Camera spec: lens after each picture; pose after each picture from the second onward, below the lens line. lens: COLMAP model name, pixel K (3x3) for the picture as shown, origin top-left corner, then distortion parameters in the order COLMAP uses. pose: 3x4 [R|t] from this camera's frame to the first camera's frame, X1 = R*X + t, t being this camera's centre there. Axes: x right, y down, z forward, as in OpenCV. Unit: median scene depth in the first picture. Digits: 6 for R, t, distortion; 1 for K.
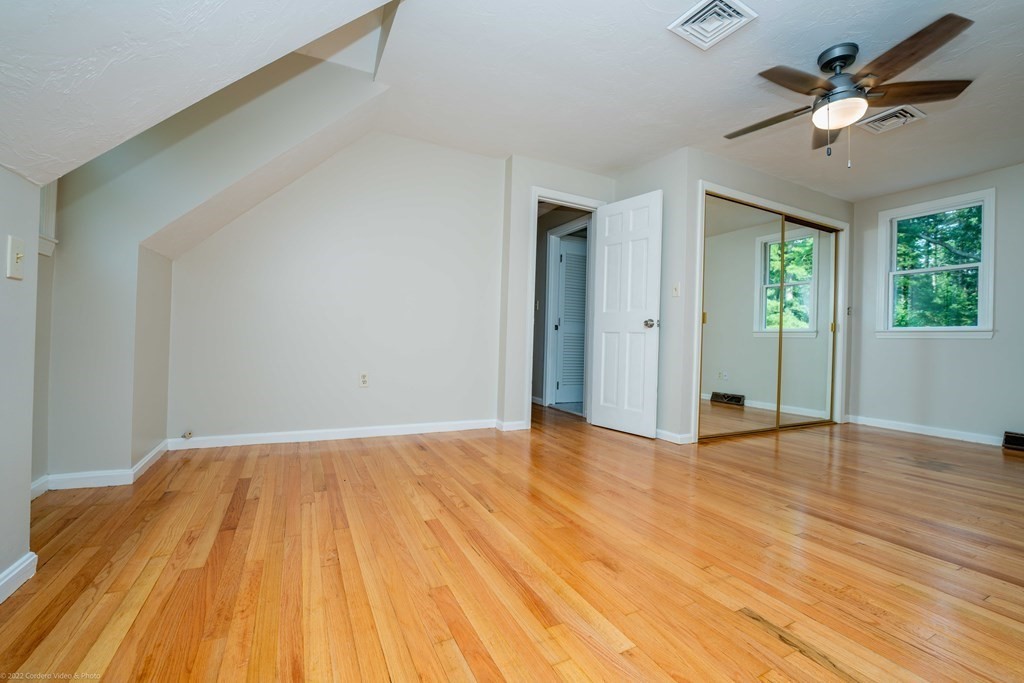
lens RADIAL K [[429.0, 0, 512.0], [0, 429.0, 341.5], [0, 0, 1]] dist [-0.022212, 0.000172]
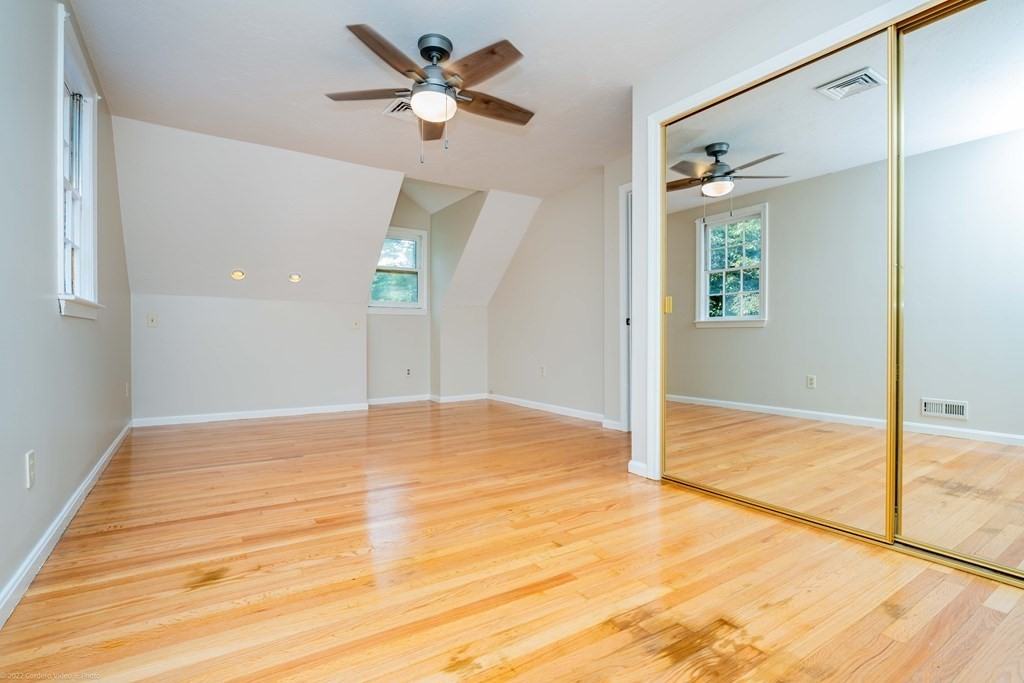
lens RADIAL K [[485.0, 0, 512.0], [0, 485.0, 341.5], [0, 0, 1]] dist [-0.023351, -0.000117]
pose [[0.118300, -0.018671, -0.992802, 1.194876], [0.004653, 0.999823, -0.018249, 0.018443], [0.992967, -0.002460, 0.118366, 0.656071]]
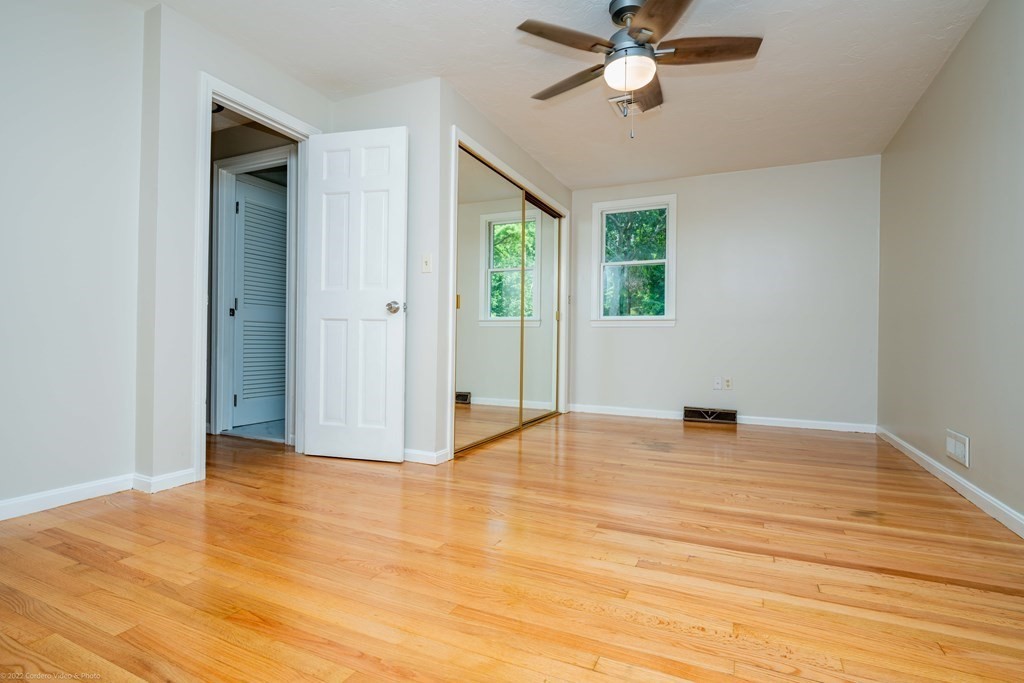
lens RADIAL K [[503.7, 0, 512.0], [0, 503.7, 341.5], [0, 0, 1]] dist [-0.008803, 0.000012]
pose [[0.785156, -0.020931, 0.618944, -0.054417], [0.010674, 0.999738, 0.020269, 0.001197], [-0.619206, -0.009308, 0.785173, 0.196106]]
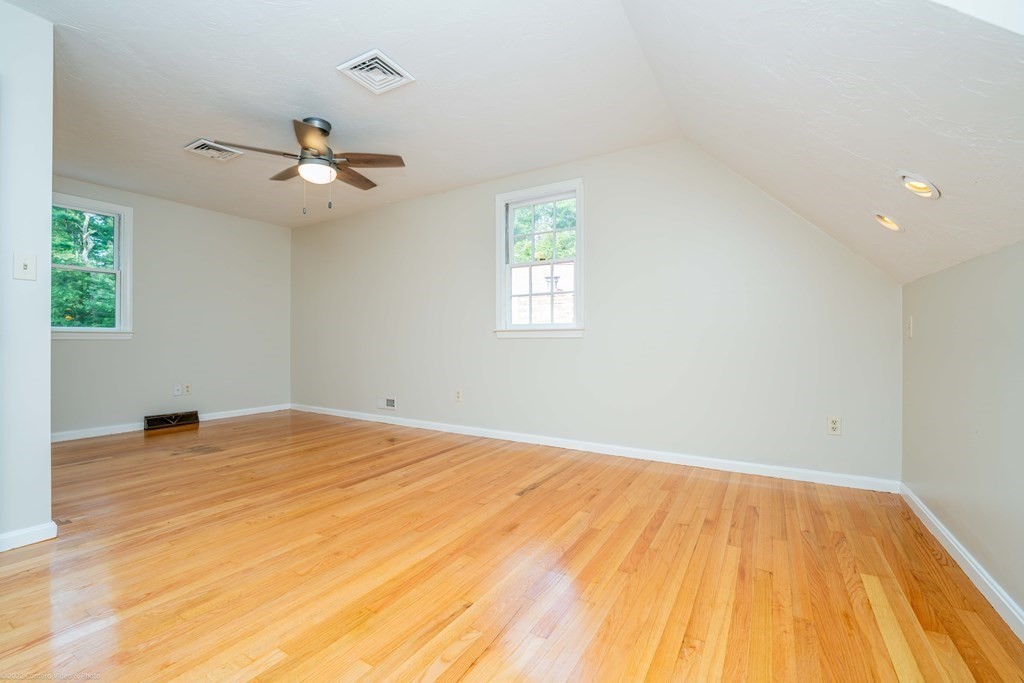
lens RADIAL K [[429.9, 0, 512.0], [0, 429.9, 341.5], [0, 0, 1]] dist [-0.022185, 0.000135]
pose [[-0.531707, -0.030964, 0.846362, -0.395912], [-0.015103, 0.999519, 0.027080, -0.048929], [-0.846794, 0.001616, -0.531919, 0.742853]]
